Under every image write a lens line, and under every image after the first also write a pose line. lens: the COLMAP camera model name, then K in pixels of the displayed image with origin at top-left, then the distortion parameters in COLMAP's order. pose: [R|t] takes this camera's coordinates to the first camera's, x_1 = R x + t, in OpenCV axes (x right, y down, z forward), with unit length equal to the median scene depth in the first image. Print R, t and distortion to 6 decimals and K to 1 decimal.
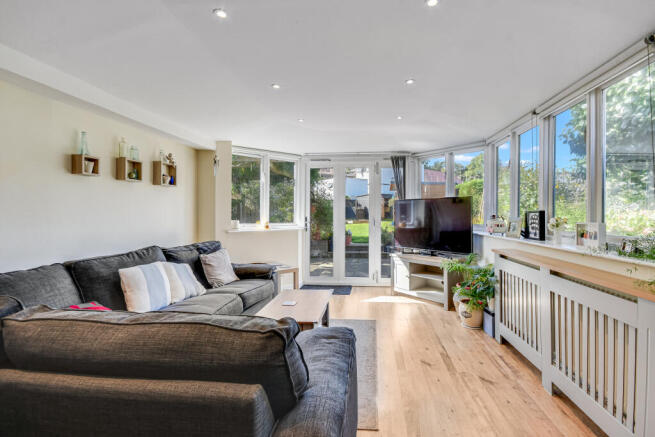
lens RADIAL K [[297.1, 0, 331.2], [0, 297.1, 216.8], [0, 0, 1]] dist [0.004528, 0.001276]
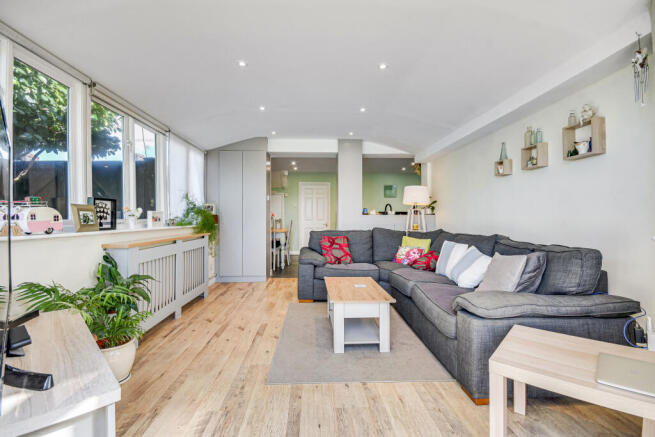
lens RADIAL K [[297.1, 0, 326.4], [0, 297.1, 214.1], [0, 0, 1]] dist [0.004528, 0.001276]
pose [[-0.984262, 0.007572, -0.176552, 0.197204], [0.007086, 0.999969, 0.003381, 0.034568], [0.176572, 0.002077, -0.984285, 2.293605]]
